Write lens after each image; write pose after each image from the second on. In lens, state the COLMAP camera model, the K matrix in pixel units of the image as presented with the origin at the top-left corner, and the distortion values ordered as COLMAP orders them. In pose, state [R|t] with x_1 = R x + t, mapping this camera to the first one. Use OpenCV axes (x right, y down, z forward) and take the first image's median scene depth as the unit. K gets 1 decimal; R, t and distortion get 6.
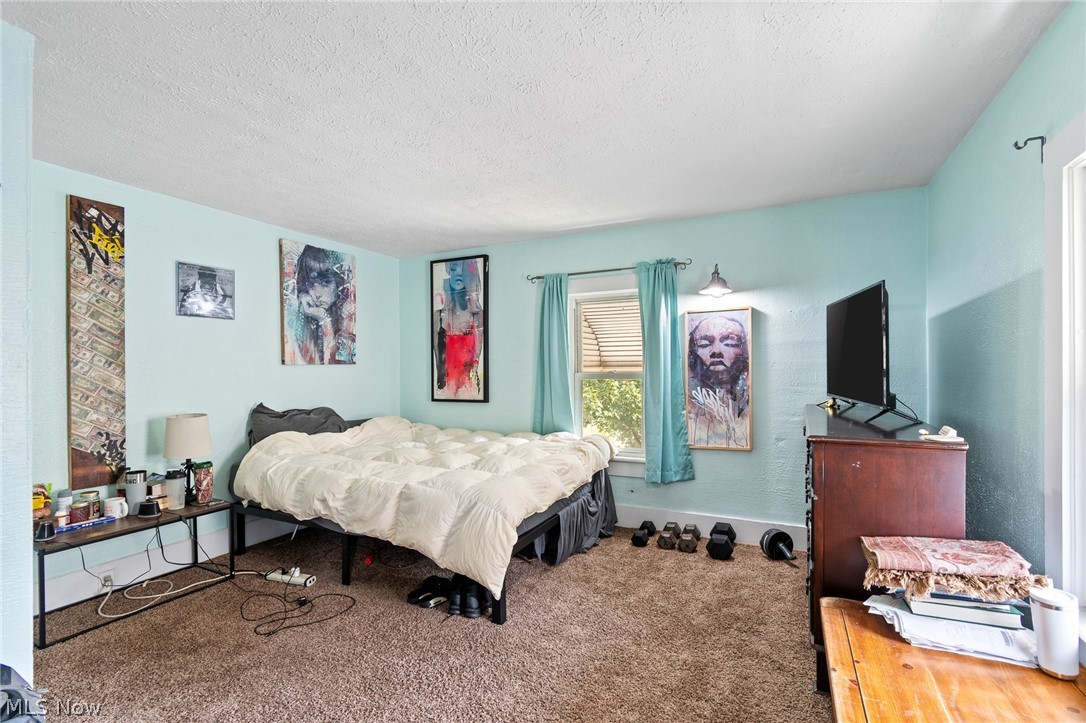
lens RADIAL K [[477.0, 0, 547.4], [0, 477.0, 359.4], [0, 0, 1]] dist [-0.001024, -0.000536]
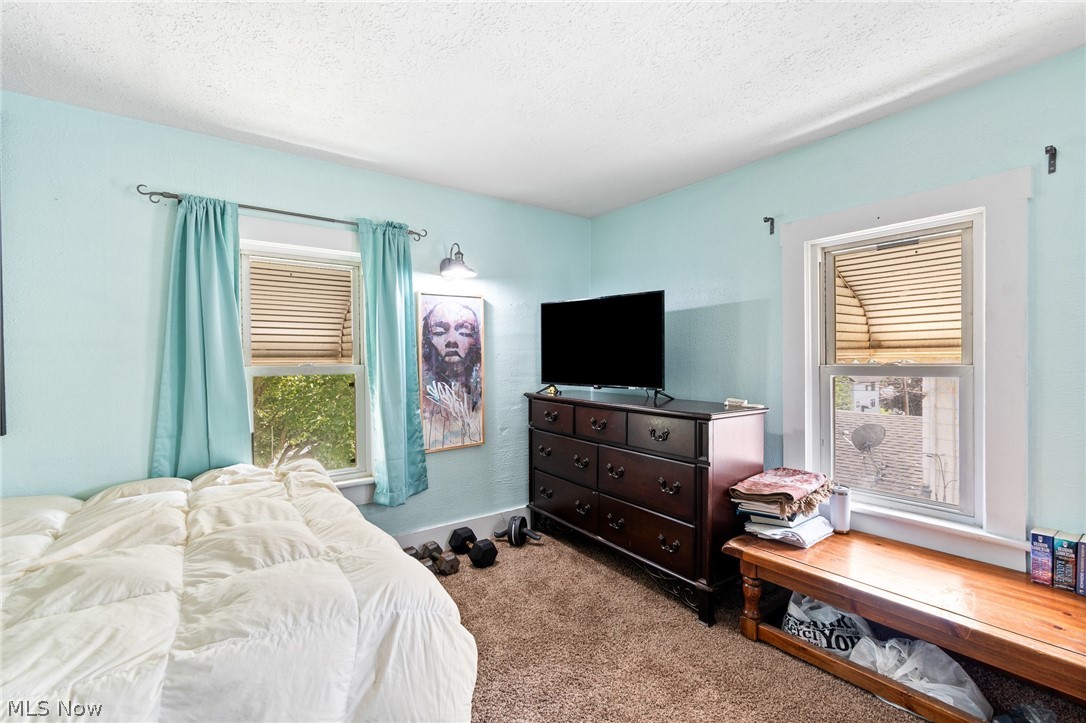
lens RADIAL K [[477.0, 0, 547.4], [0, 477.0, 359.4], [0, 0, 1]] dist [-0.001024, -0.000536]
pose [[0.469161, 0.005799, 0.883093, -0.356421], [-0.008618, 0.999961, -0.001988, 0.019078], [-0.883070, -0.006678, 0.469193, 0.419602]]
